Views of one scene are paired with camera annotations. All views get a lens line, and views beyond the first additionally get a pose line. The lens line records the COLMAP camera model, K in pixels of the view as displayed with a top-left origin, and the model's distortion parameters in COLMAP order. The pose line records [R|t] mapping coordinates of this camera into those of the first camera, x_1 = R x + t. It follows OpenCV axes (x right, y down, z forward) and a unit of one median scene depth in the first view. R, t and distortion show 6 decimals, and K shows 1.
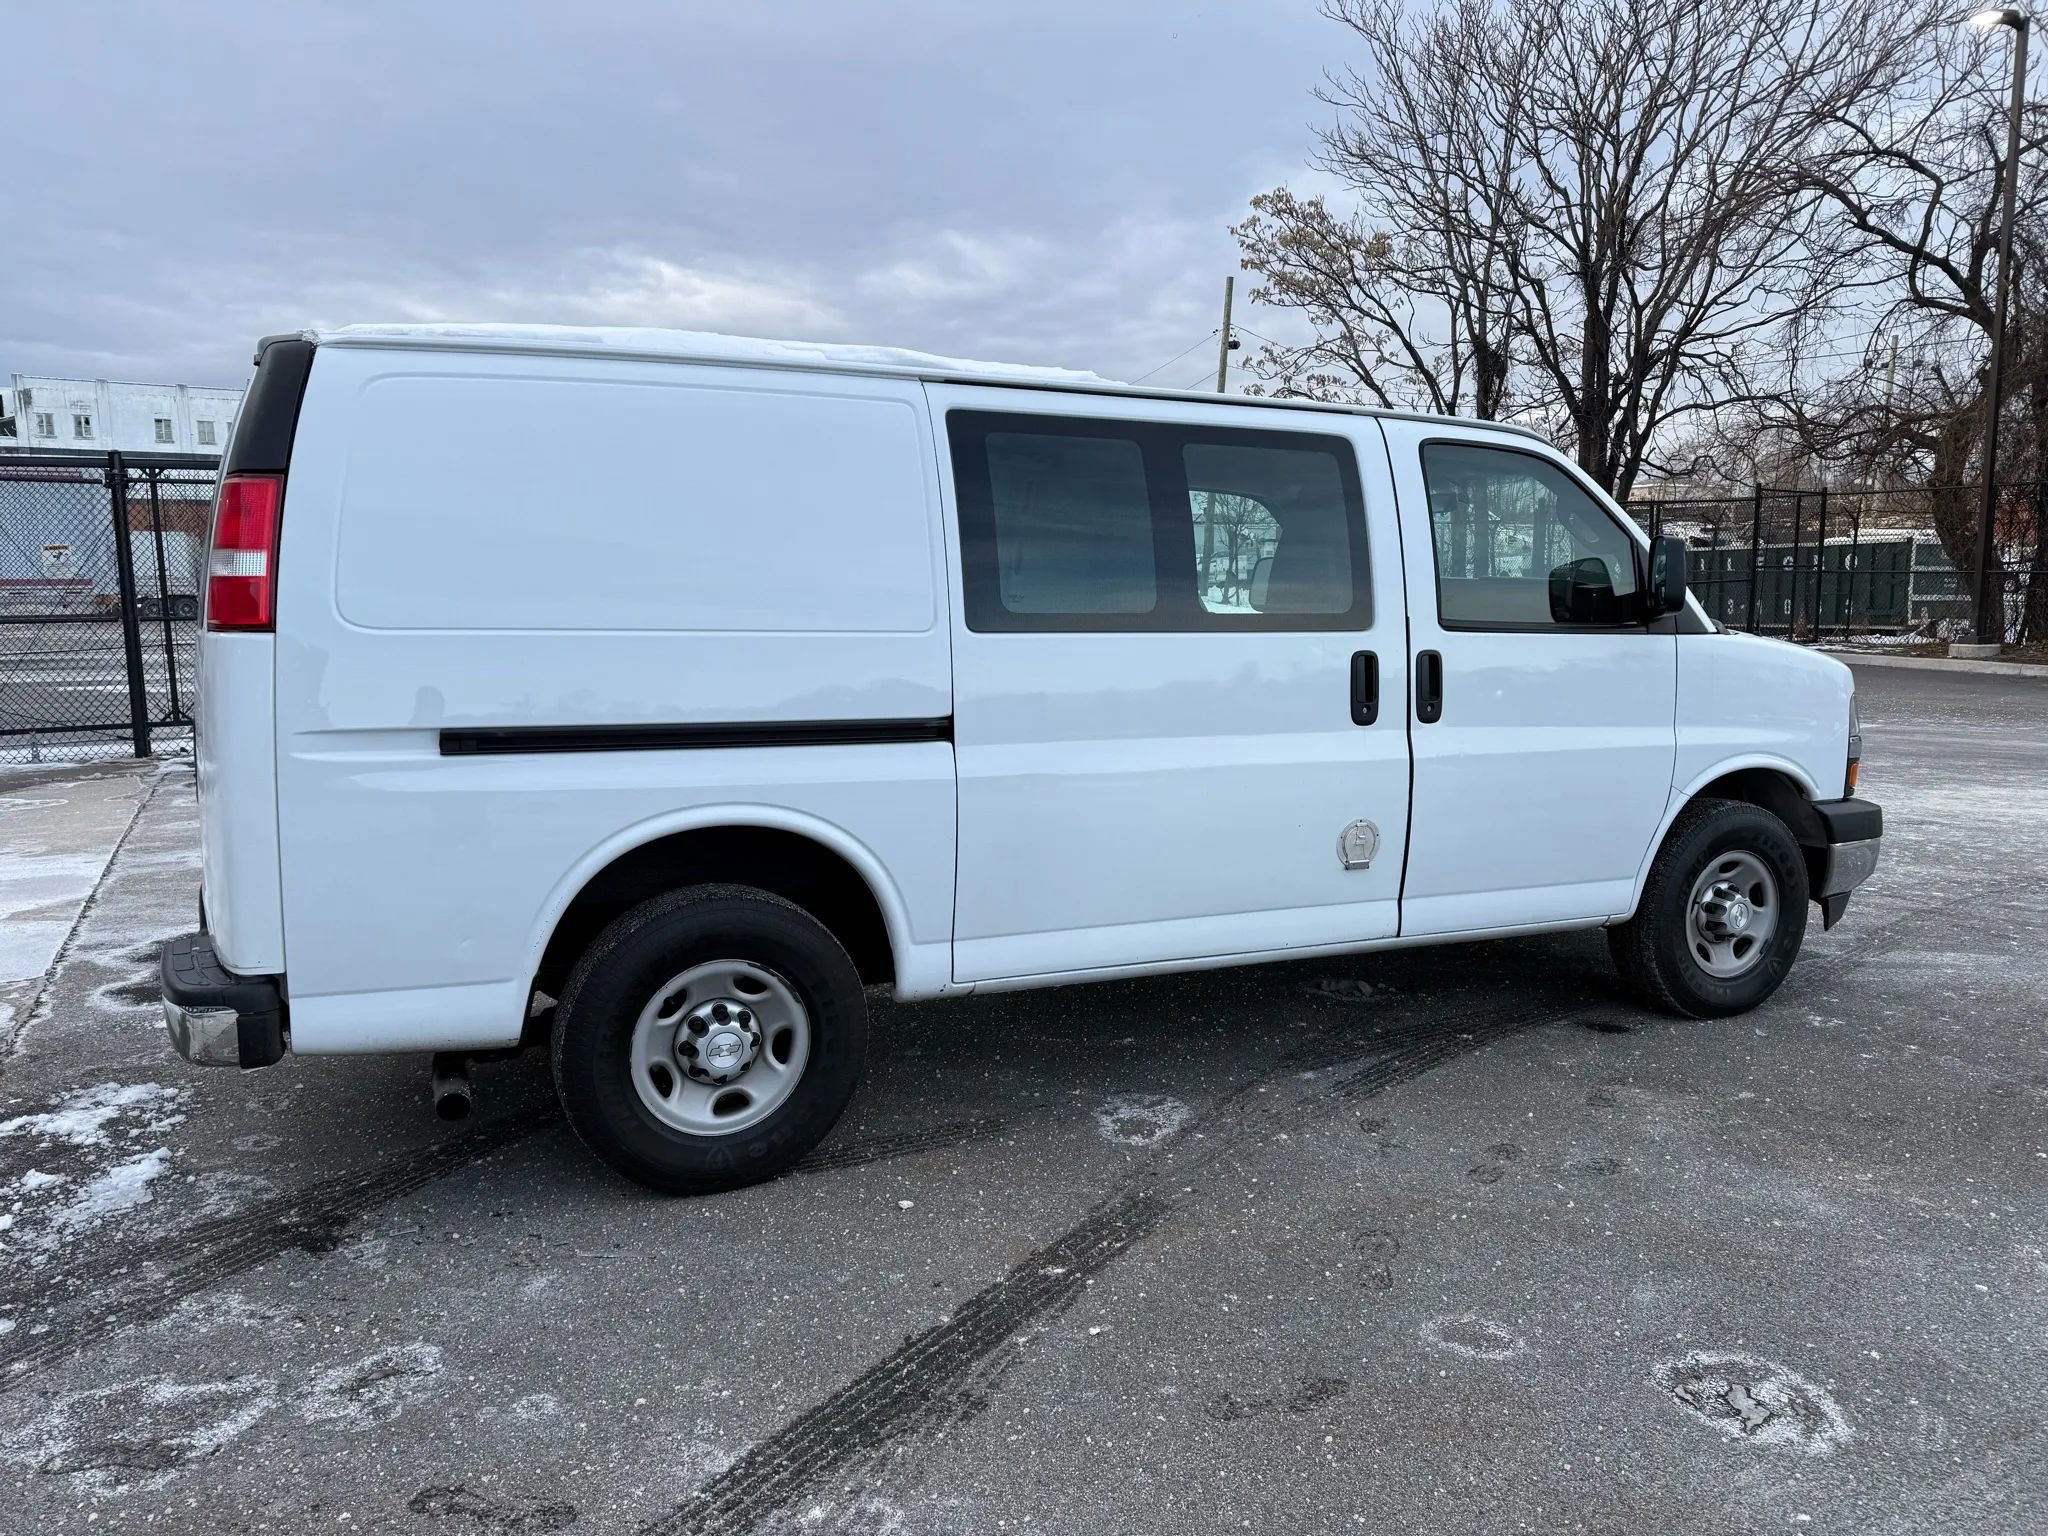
lens RADIAL K [[1440.1, 0, 1021.1], [0, 1440.1, 769.1], [0, 0, 1]] dist [0.036277, -0.038561]
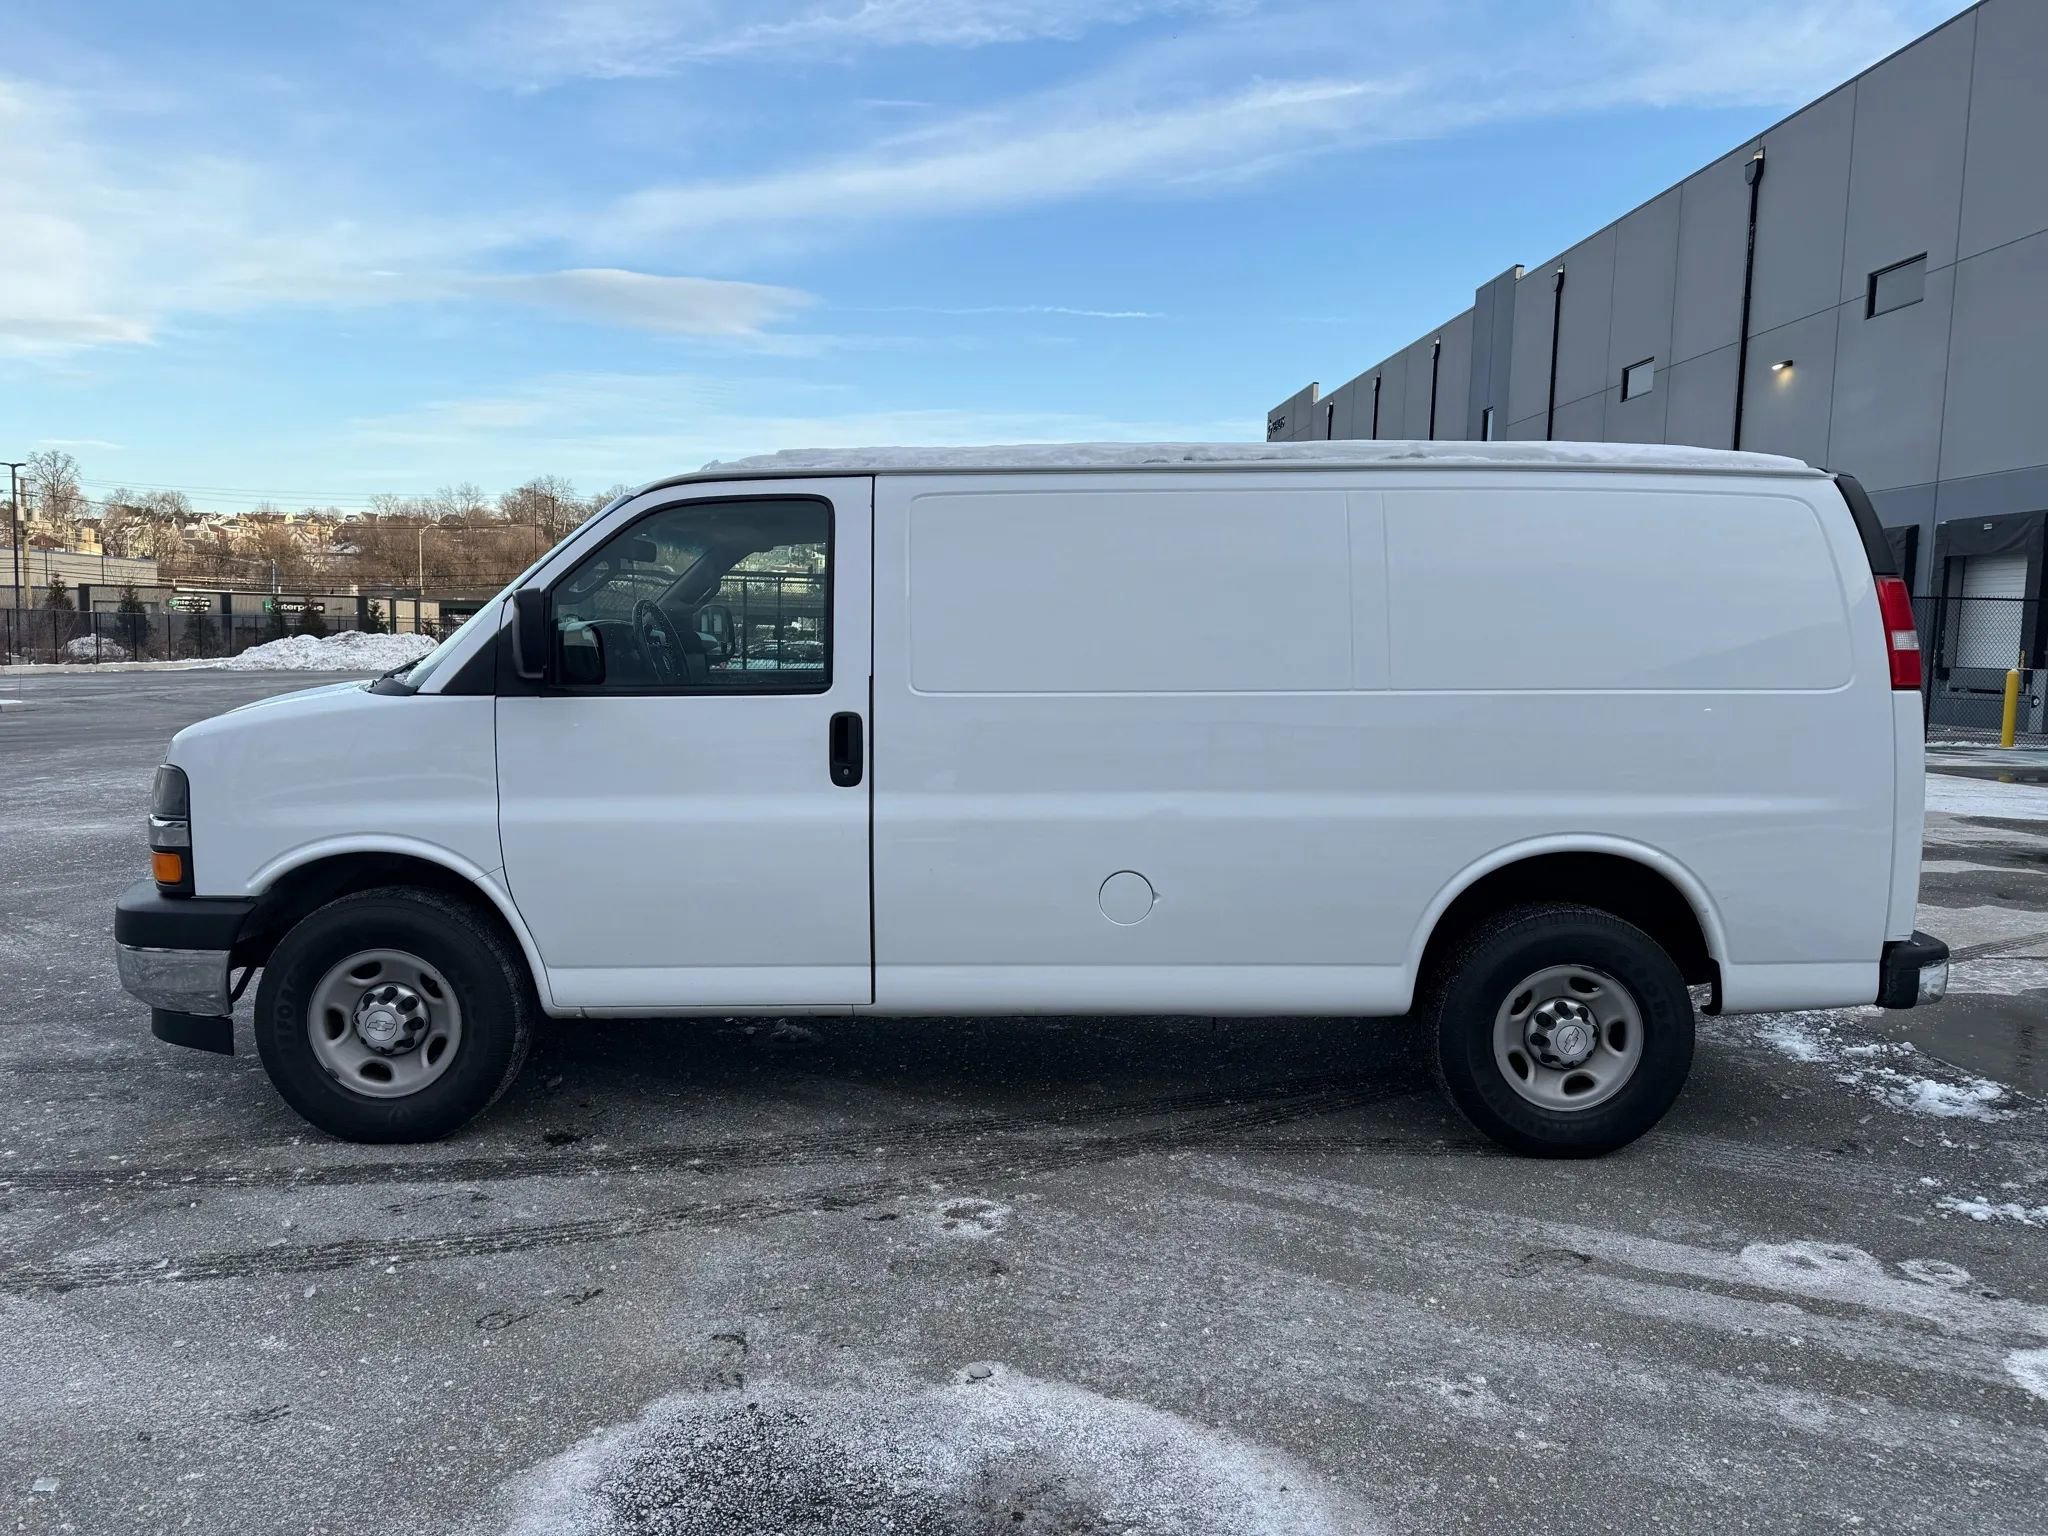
lens RADIAL K [[1421.3, 0, 1024.8], [0, 1421.3, 765.1], [0, 0, 1]] dist [0.058335, -0.062614]
pose [[-0.919041, -0.046378, 0.391425, -0.396017], [0.035619, 0.979219, 0.199653, -0.287900], [-0.392550, 0.197431, -0.898290, 2.274448]]
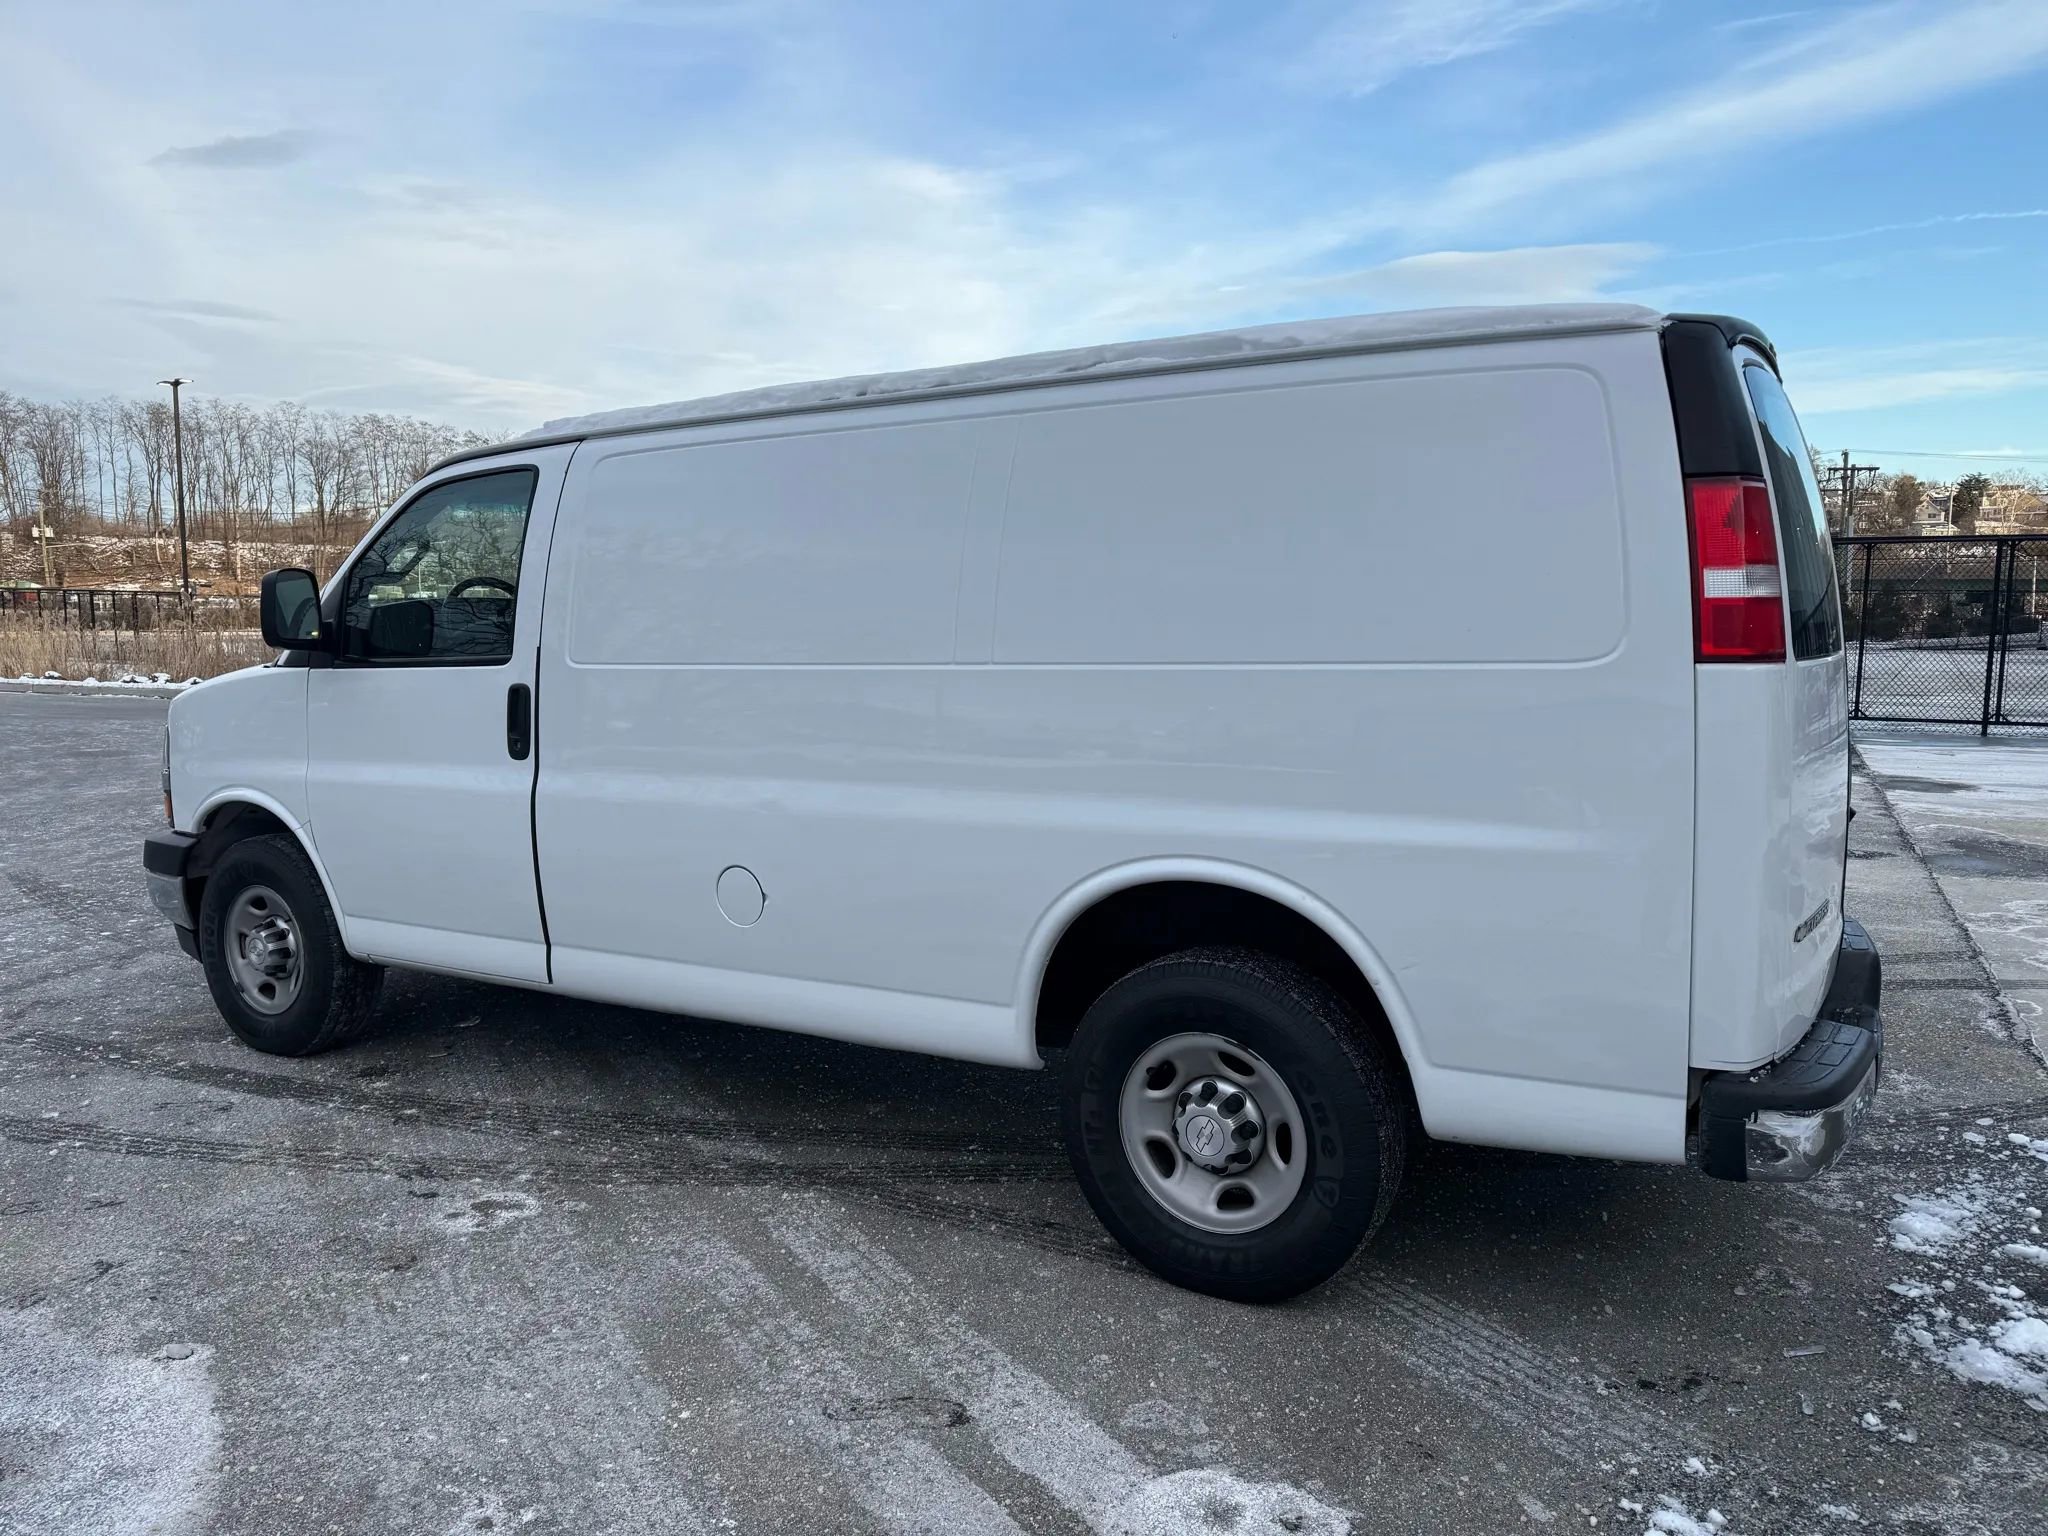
lens RADIAL K [[1421.3, 0, 1033.9], [0, 1421.3, 768.8], [0, 0, 1]] dist [0.058335, -0.062614]
pose [[-0.581902, -0.082020, 0.809112, -0.891044], [0.103938, 0.979242, 0.174017, -0.209840], [-0.806590, 0.185358, -0.561298, 1.713948]]
